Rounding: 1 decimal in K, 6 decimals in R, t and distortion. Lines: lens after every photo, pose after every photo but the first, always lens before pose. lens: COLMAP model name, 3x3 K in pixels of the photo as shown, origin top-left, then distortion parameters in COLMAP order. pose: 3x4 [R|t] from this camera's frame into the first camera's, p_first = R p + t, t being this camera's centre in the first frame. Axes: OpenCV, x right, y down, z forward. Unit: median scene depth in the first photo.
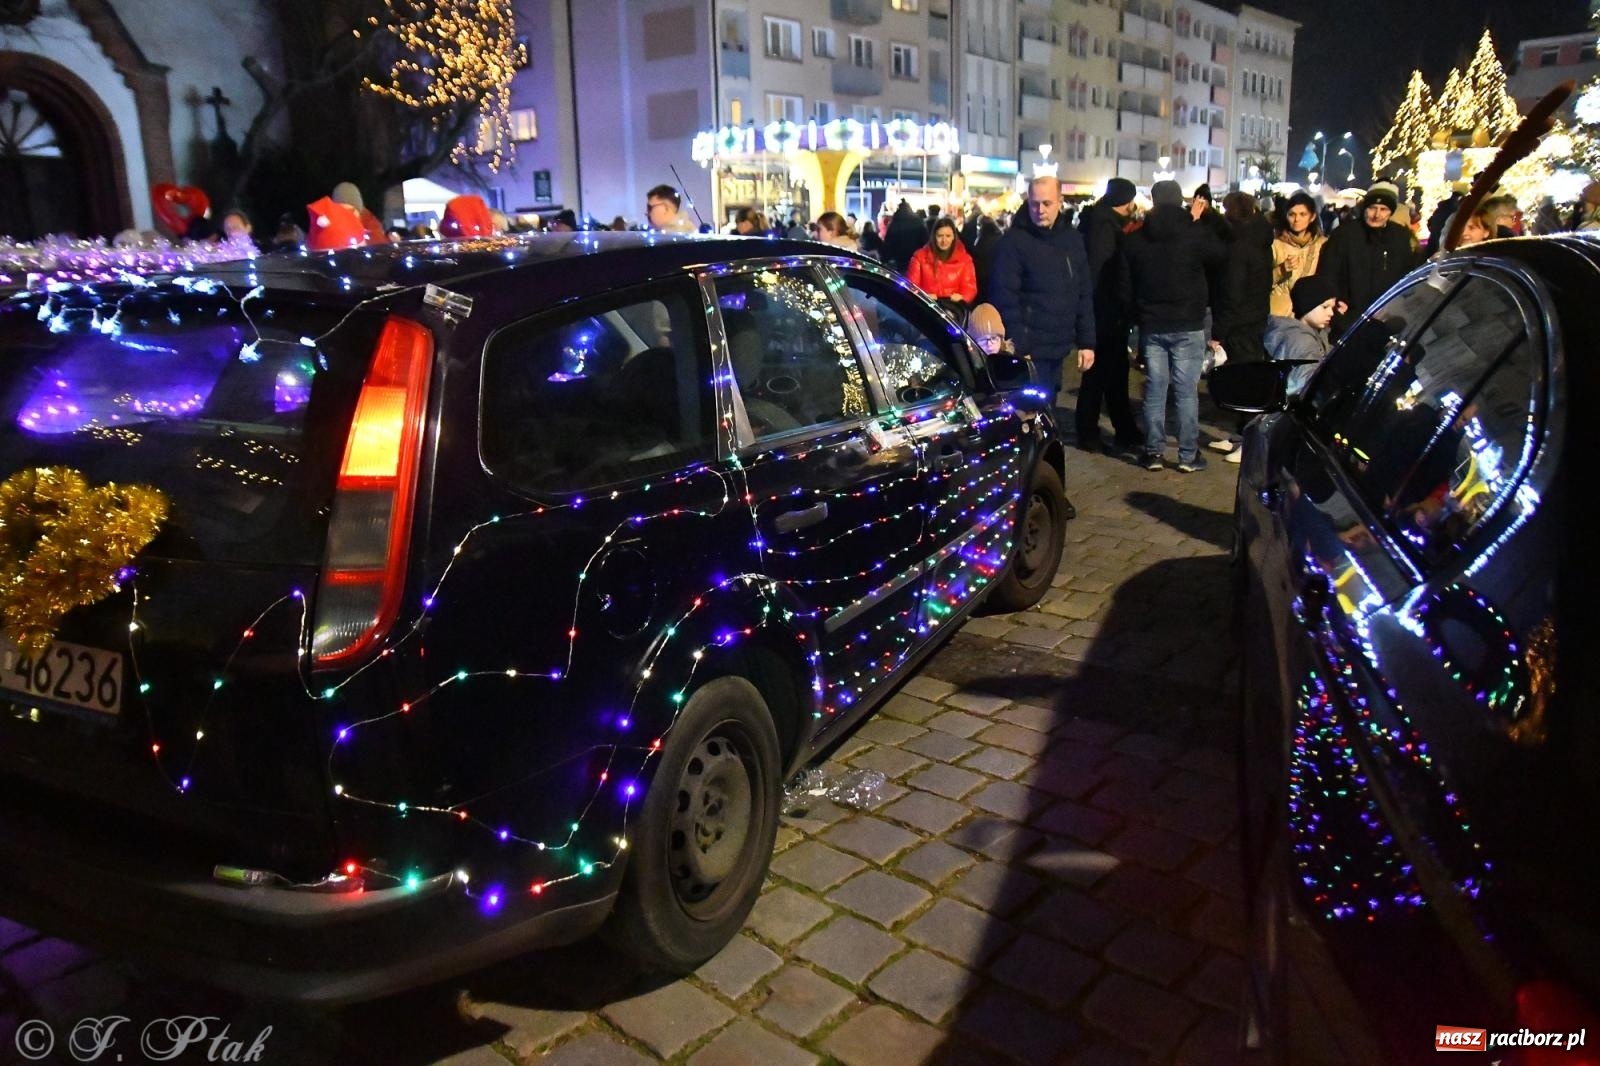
lens RADIAL K [[1198.1, 0, 772.7], [0, 1198.1, 534.9], [0, 0, 1]] dist [-0.121037, 0.115906]
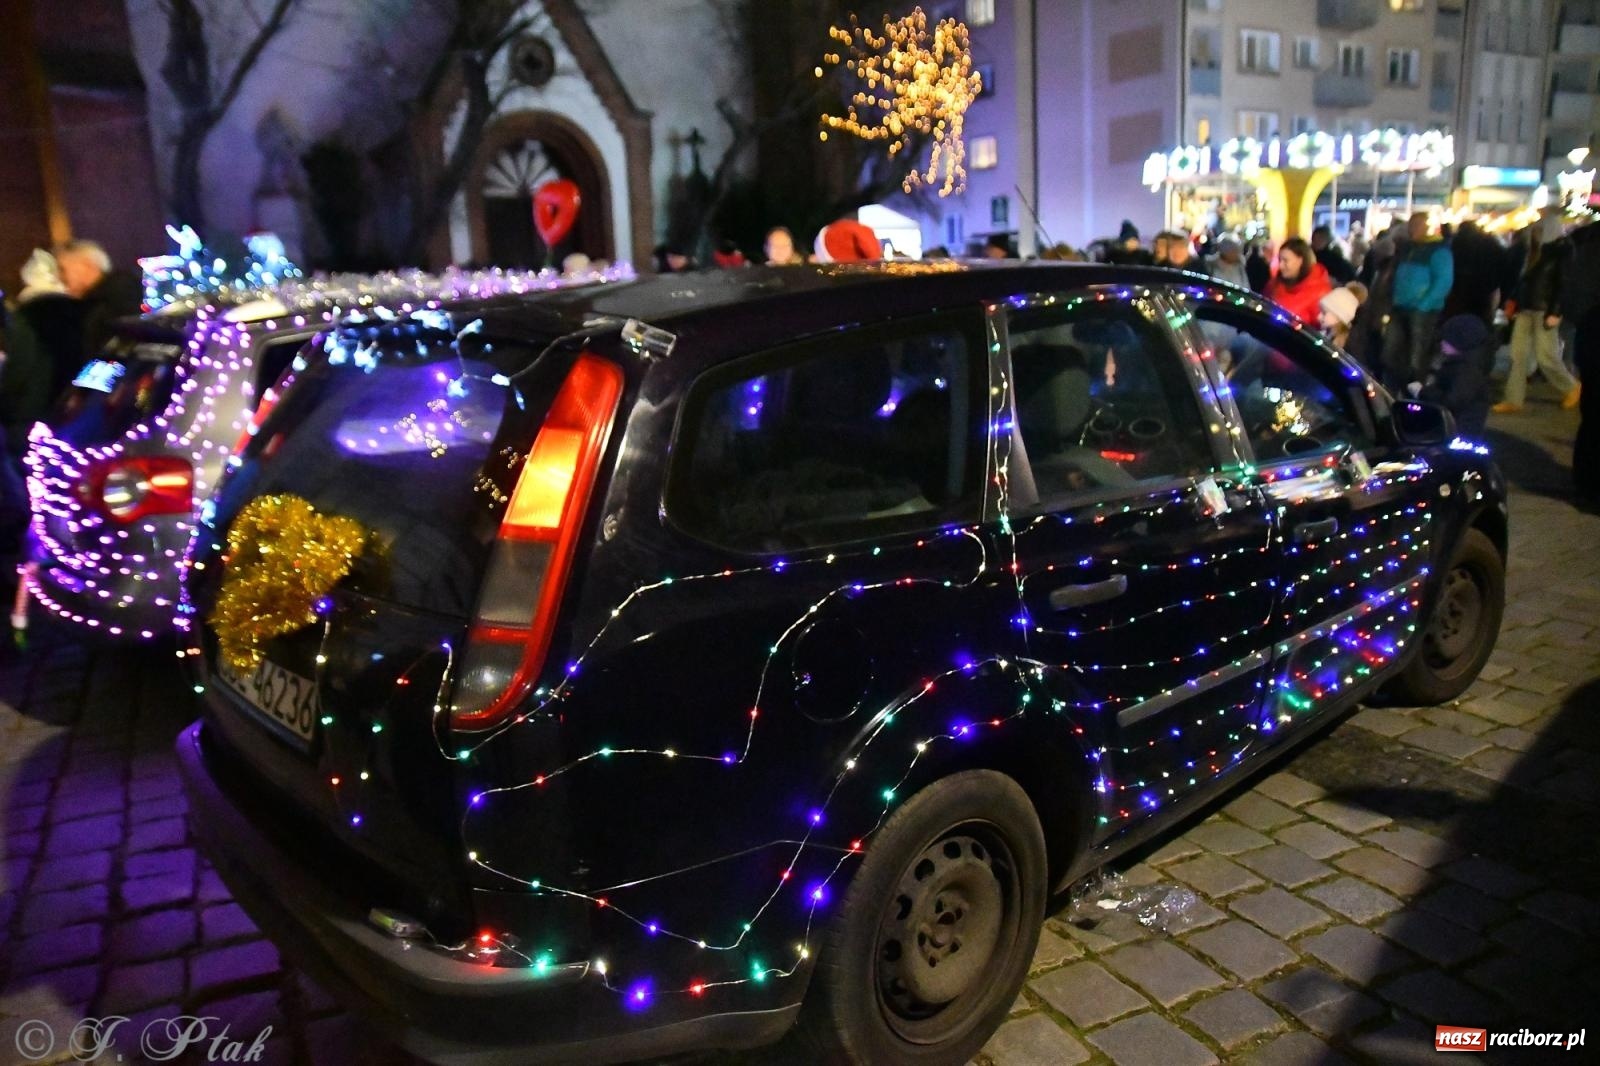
lens RADIAL K [[1181.2, 0, 771.0], [0, 1181.2, 535.1], [0, 0, 1]] dist [-0.123837, 0.114823]
pose [[0.927932, 0.065950, -0.366868, 0.078289], [-0.072115, 0.997391, -0.003107, -0.024013], [0.365706, 0.029340, 0.930268, 0.092910]]
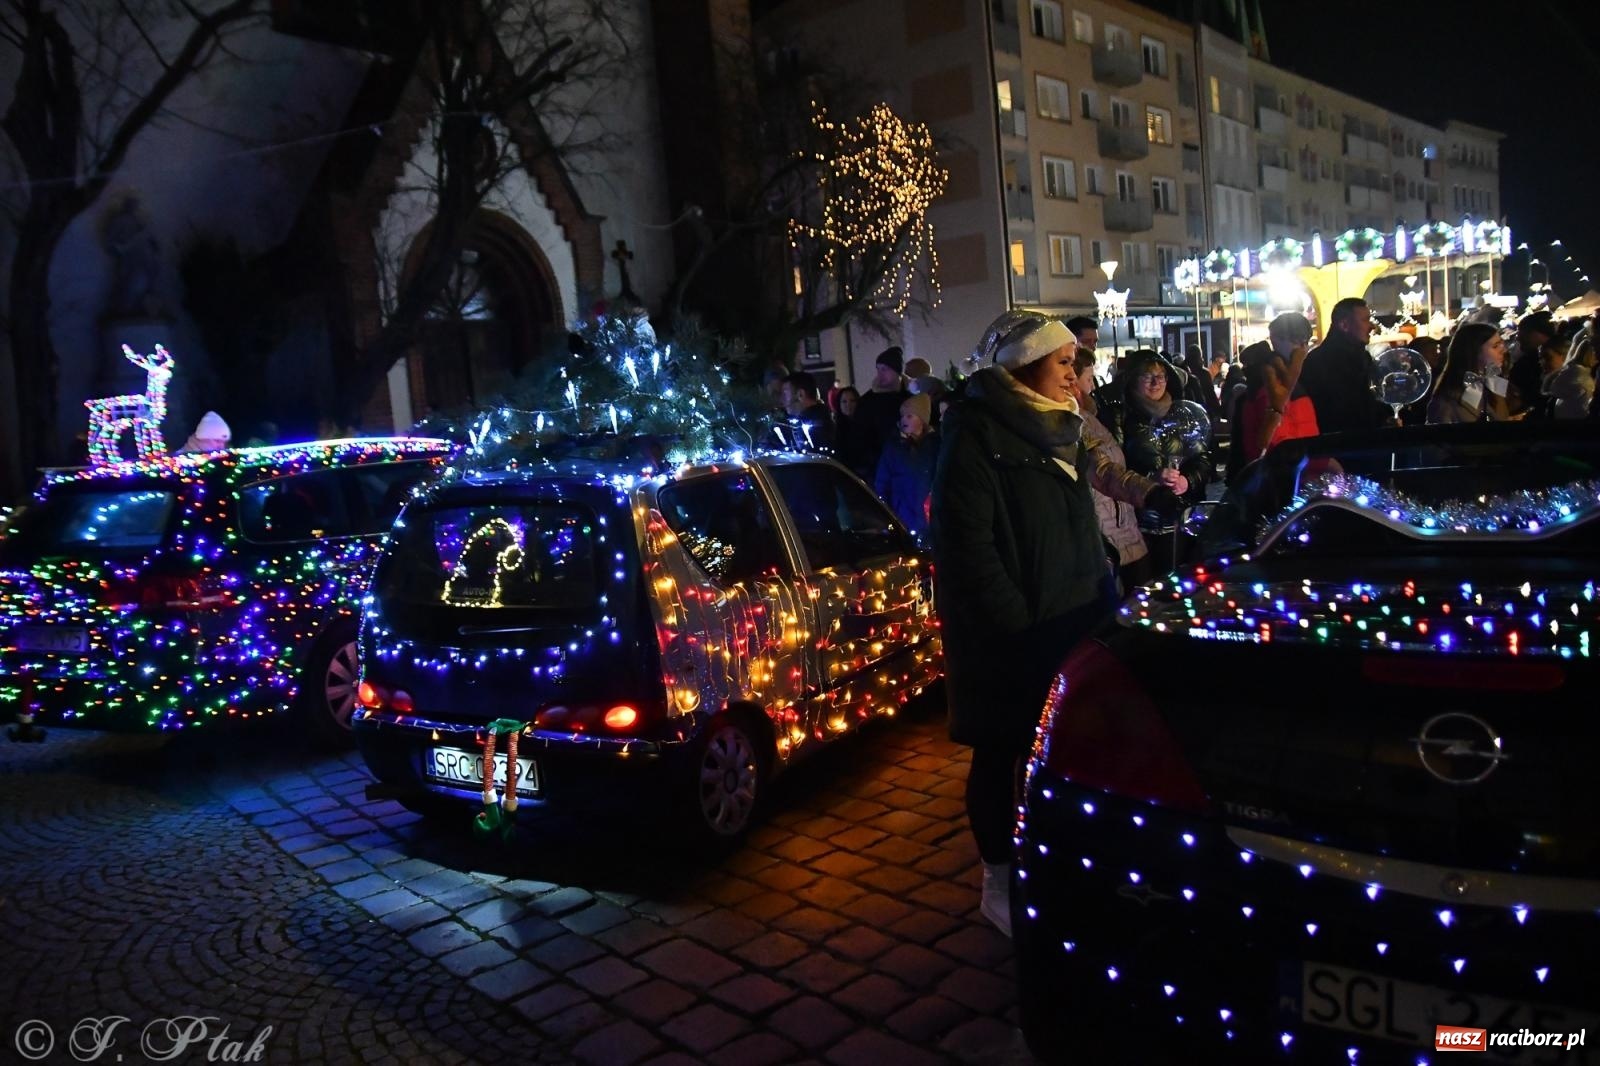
lens RADIAL K [[1198.1, 0, 772.7], [0, 1198.1, 534.9], [0, 0, 1]] dist [-0.121037, 0.115906]
pose [[0.993238, -0.050825, -0.104380, -1.372408], [0.036814, 0.990564, -0.132013, -0.145045], [0.110105, 0.127278, 0.985737, 0.629458]]
